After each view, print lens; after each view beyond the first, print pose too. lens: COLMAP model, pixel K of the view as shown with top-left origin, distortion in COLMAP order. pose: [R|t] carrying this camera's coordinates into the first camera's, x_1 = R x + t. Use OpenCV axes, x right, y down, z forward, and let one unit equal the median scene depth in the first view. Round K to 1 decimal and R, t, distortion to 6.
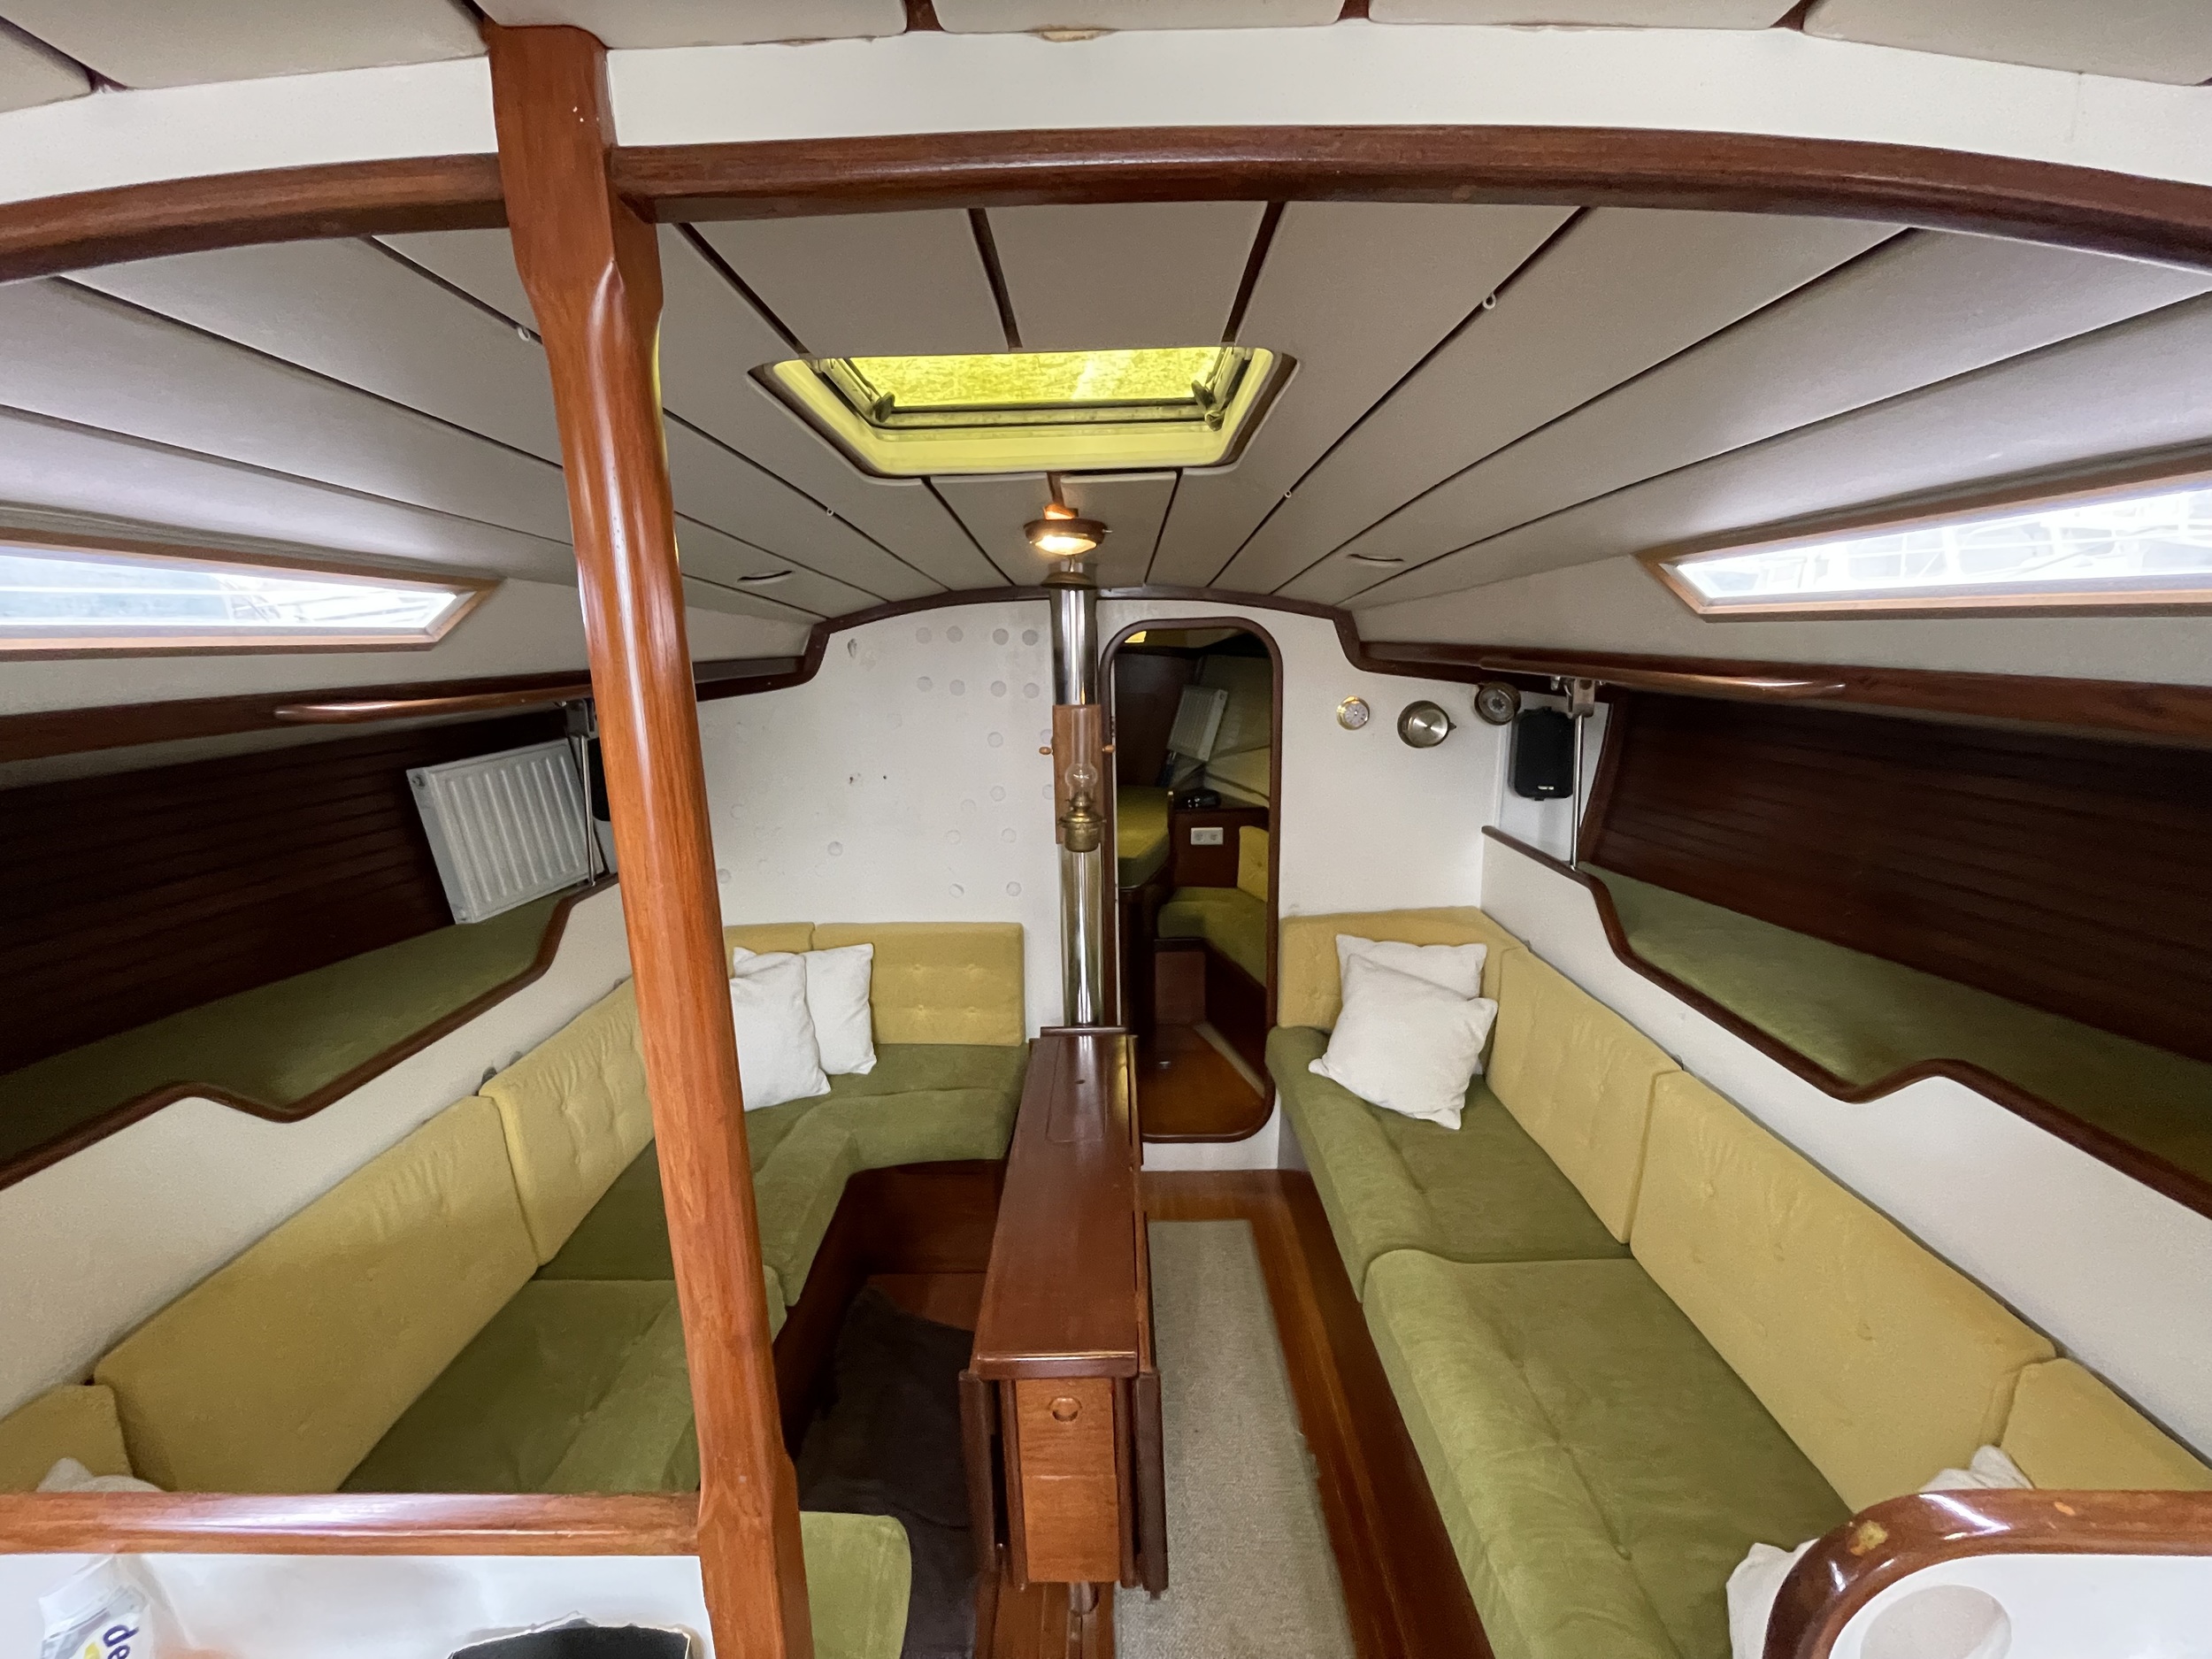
lens RADIAL K [[895.1, 0, 1097.2], [0, 895.1, 819.5], [0, 0, 1]] dist [-0.002227, 0.000104]
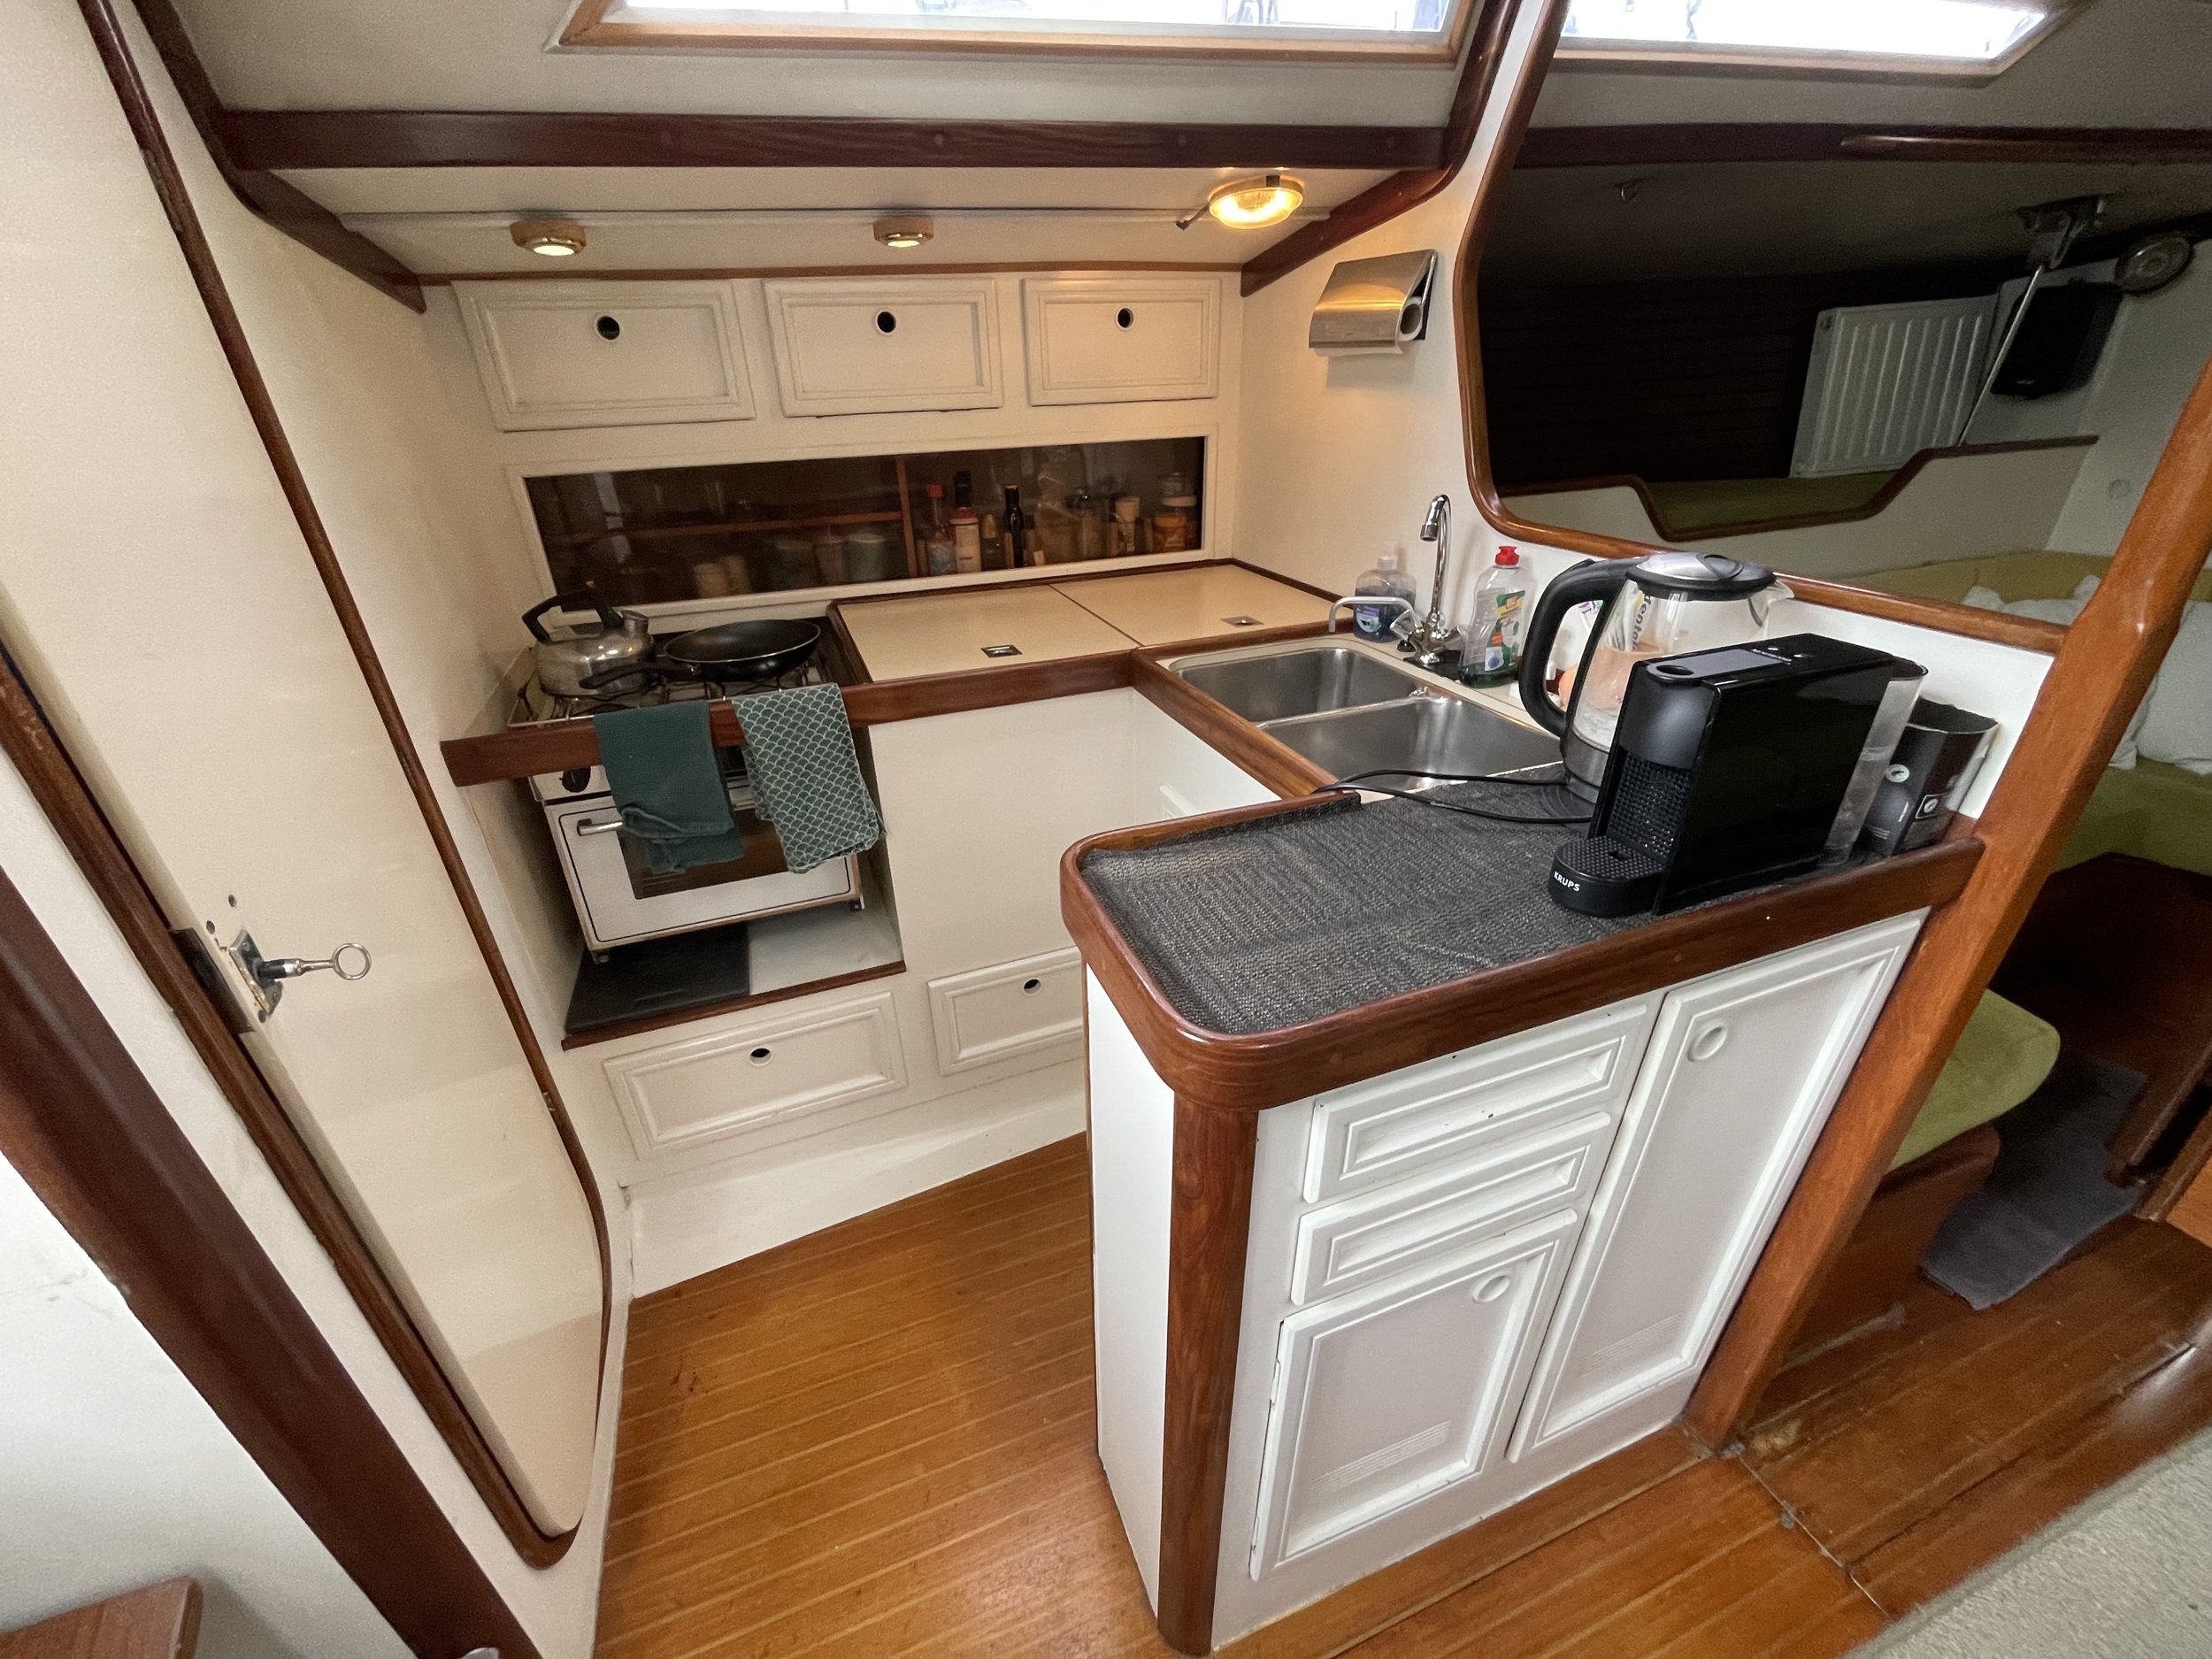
lens RADIAL K [[883.3, 0, 1094.1], [0, 883.3, 829.4], [0, 0, 1]] dist [-0.002762, 0.000095]
pose [[0.350206, 0.449276, -0.821893, 0.054712], [-0.165026, 0.893328, 0.418008, 0.179643], [0.922021, -0.010755, 0.386991, -0.185805]]
